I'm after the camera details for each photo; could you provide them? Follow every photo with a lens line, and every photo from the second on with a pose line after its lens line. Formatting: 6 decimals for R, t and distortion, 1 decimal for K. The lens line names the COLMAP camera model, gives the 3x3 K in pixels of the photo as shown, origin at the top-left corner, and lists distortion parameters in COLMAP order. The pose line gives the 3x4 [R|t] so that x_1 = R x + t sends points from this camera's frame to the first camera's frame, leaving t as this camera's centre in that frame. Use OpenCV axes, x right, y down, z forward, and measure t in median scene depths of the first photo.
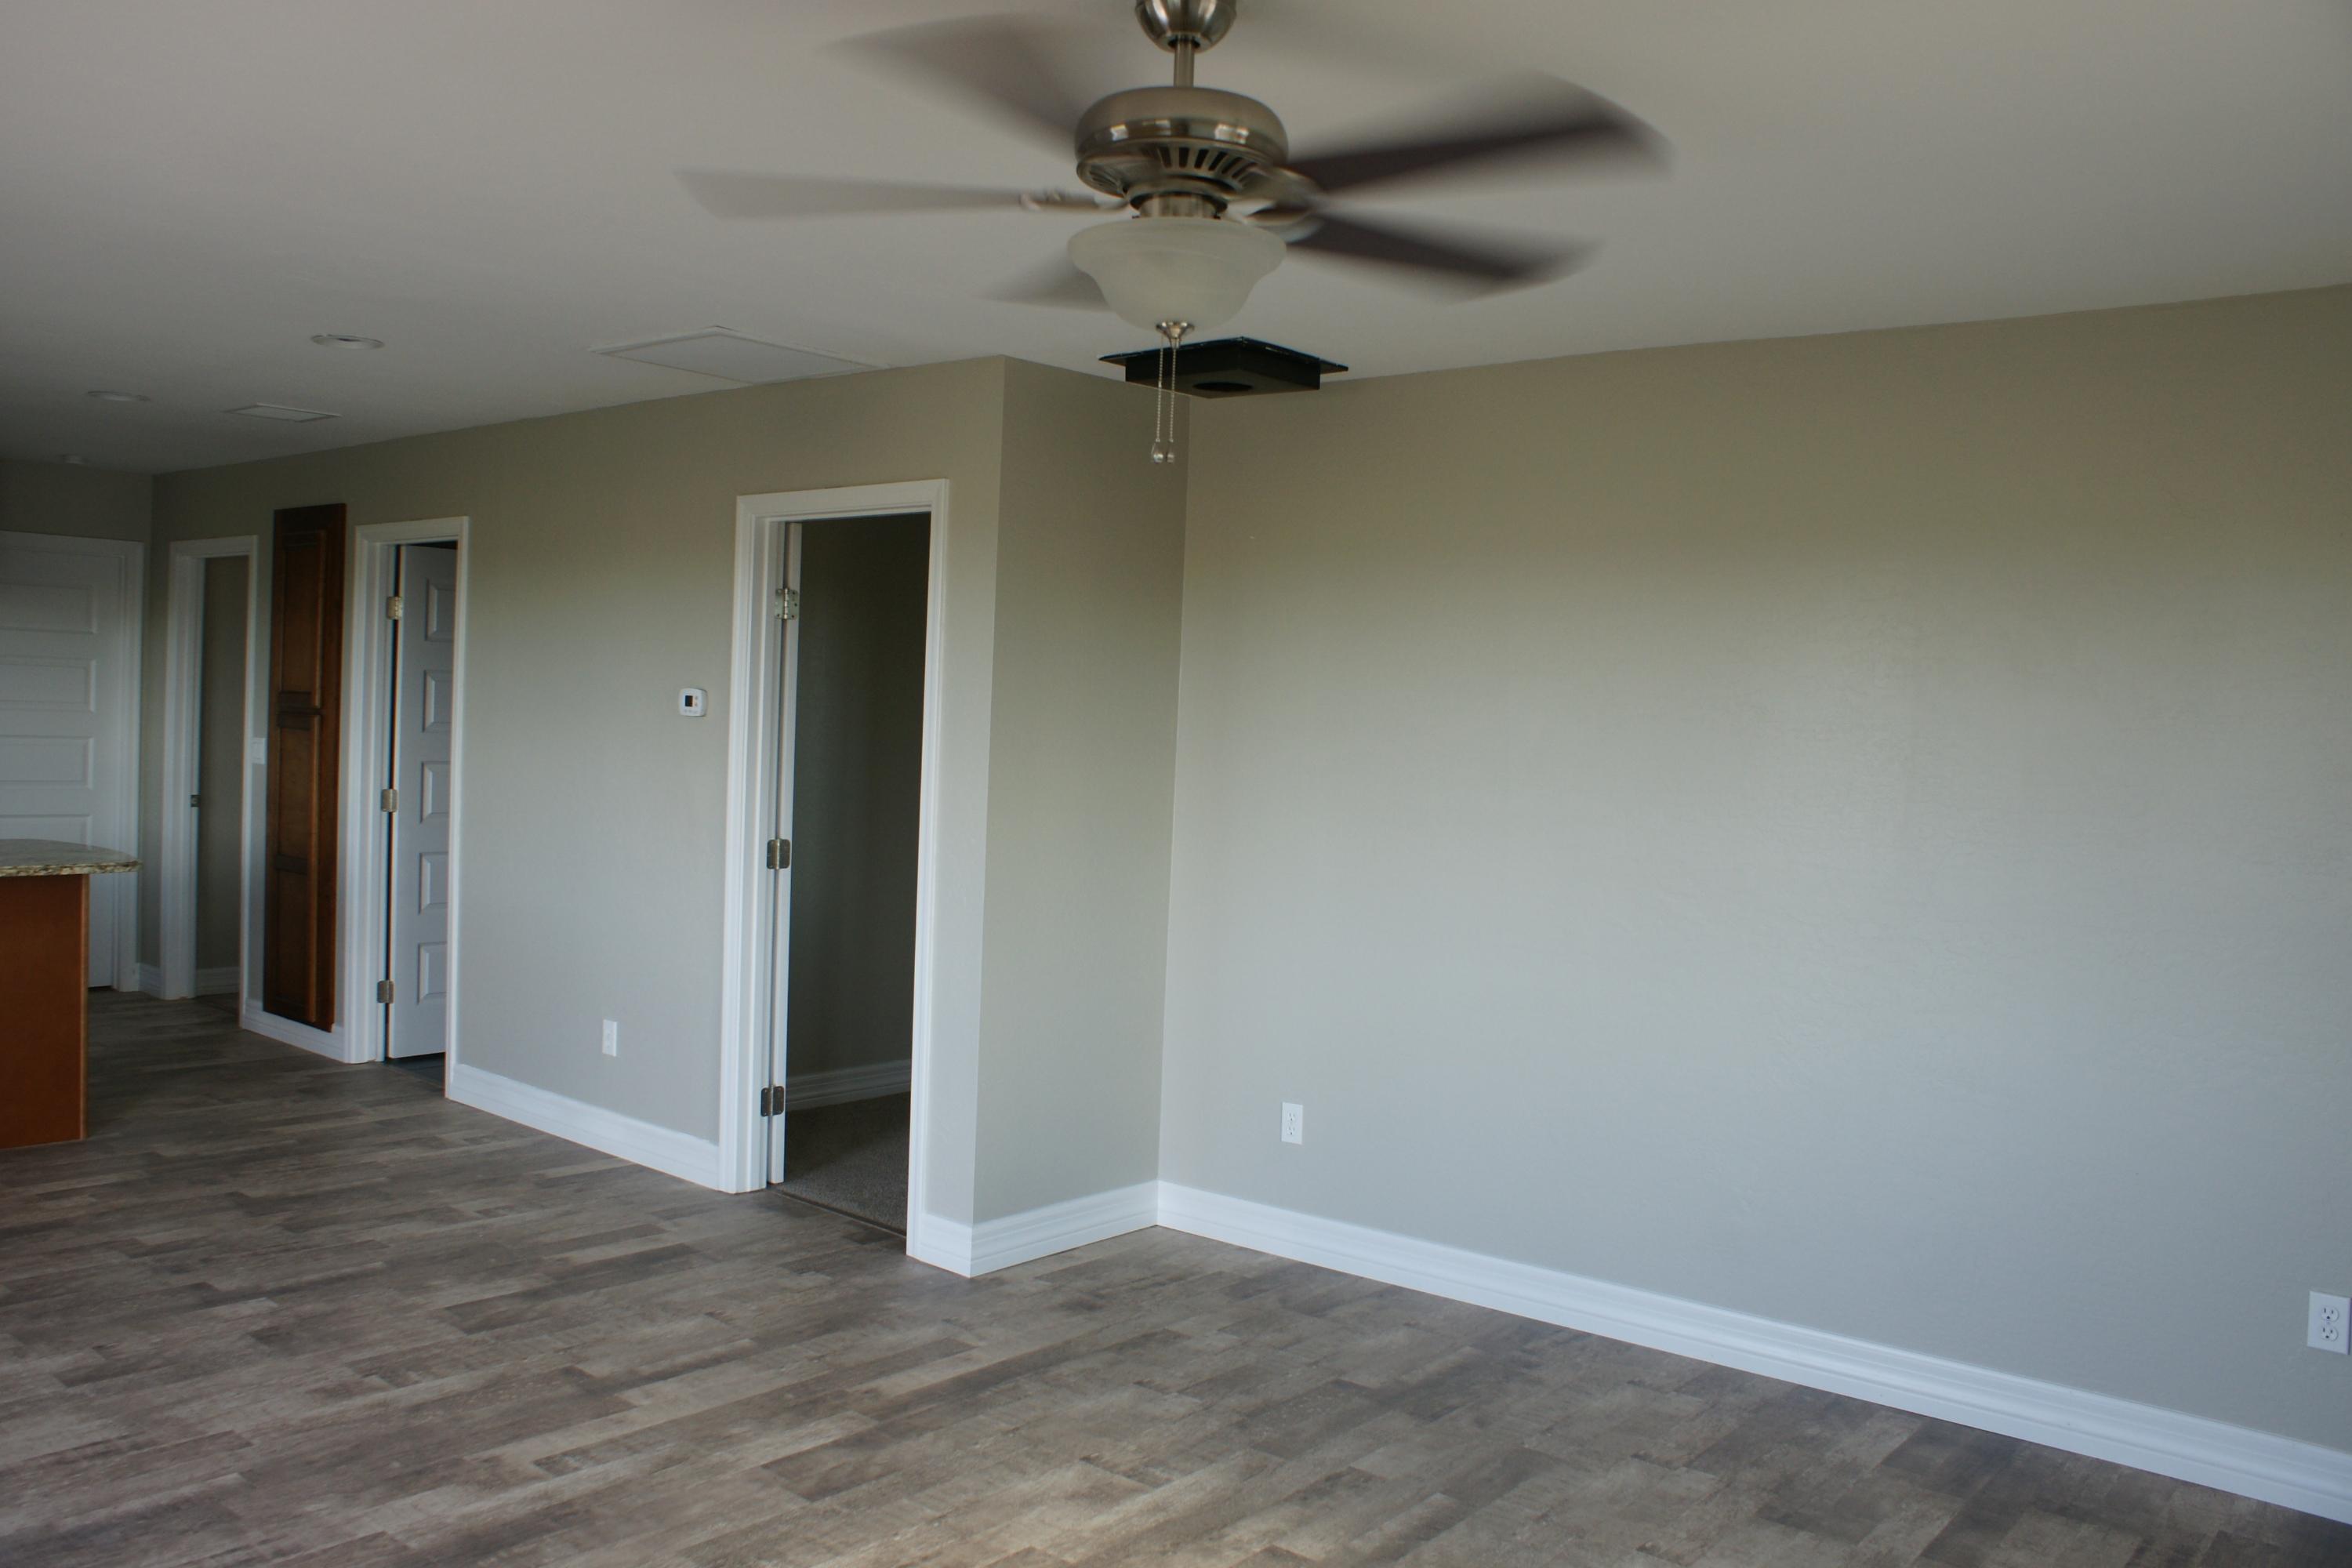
lens RADIAL K [[1875.3, 0, 1125.3], [0, 1875.3, 776.3], [0, 0, 1]] dist [-0.140745, 0.102107]
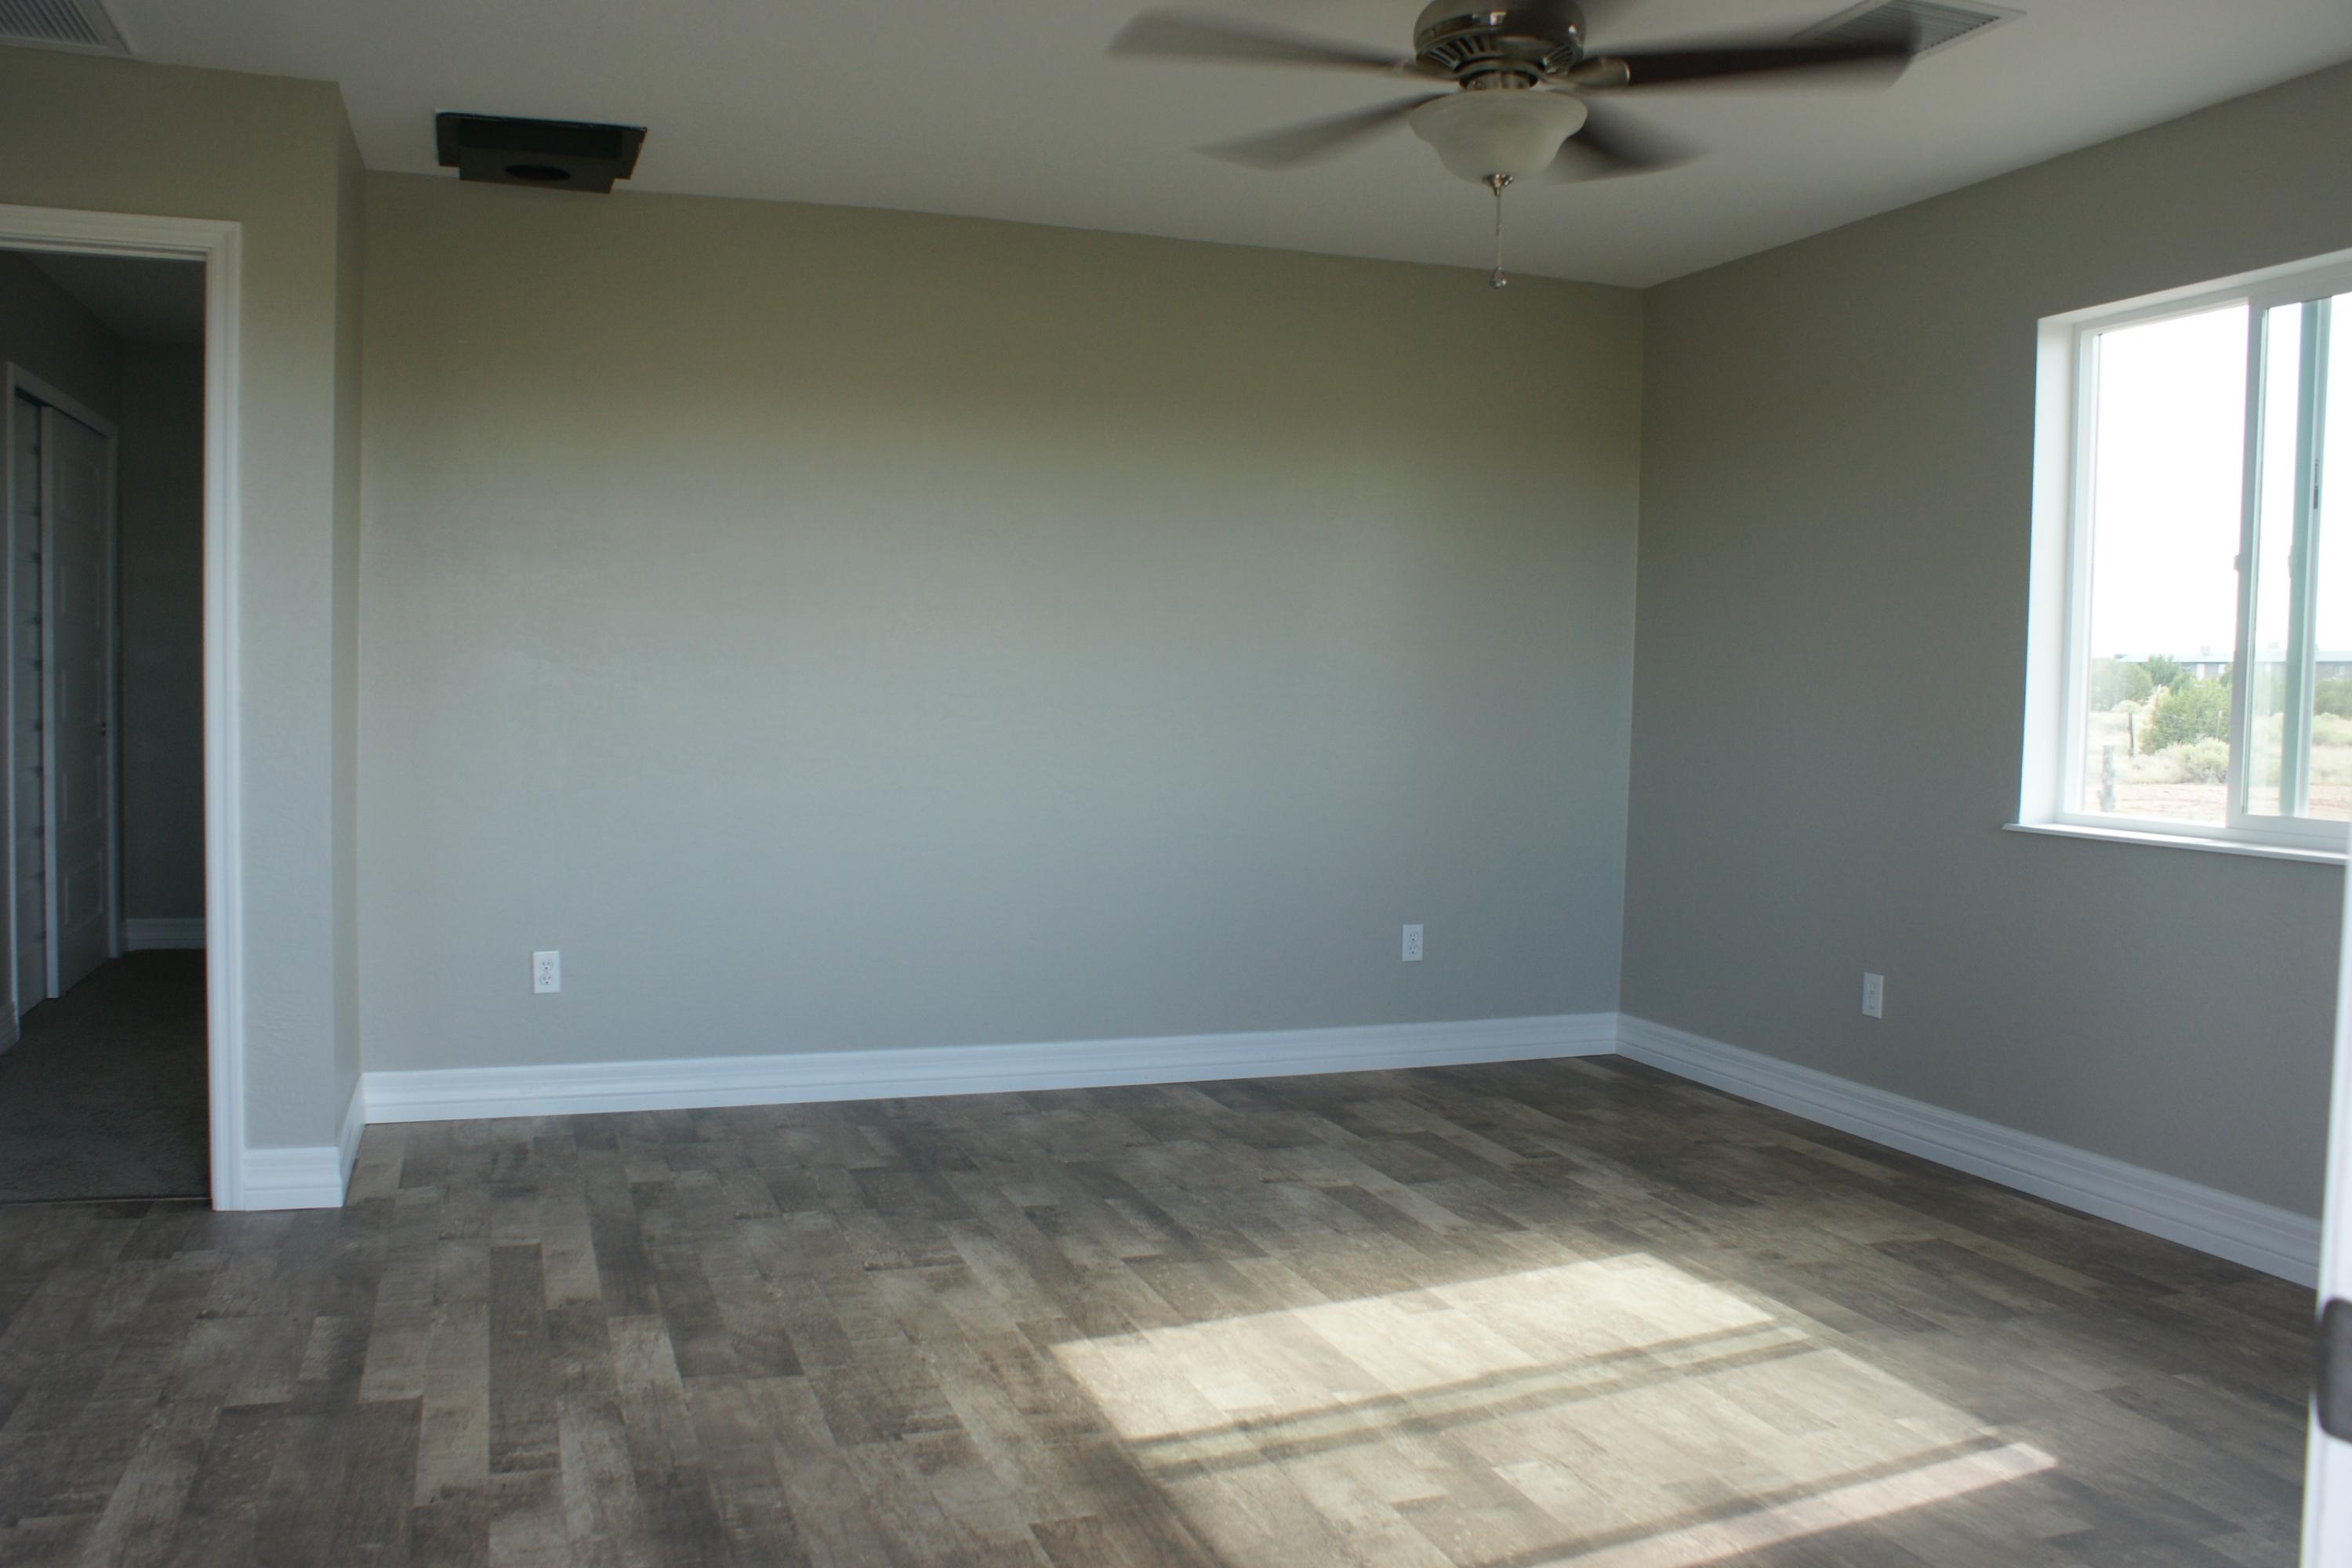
lens RADIAL K [[1875.3, 0, 1183.4], [0, 1875.3, 781.8], [0, 0, 1]] dist [-0.140745, 0.102107]
pose [[0.501809, -0.080270, 0.861246, -0.733498], [0.027582, 0.996663, 0.076820, 0.037924], [-0.864539, -0.014794, 0.502349, 0.345858]]
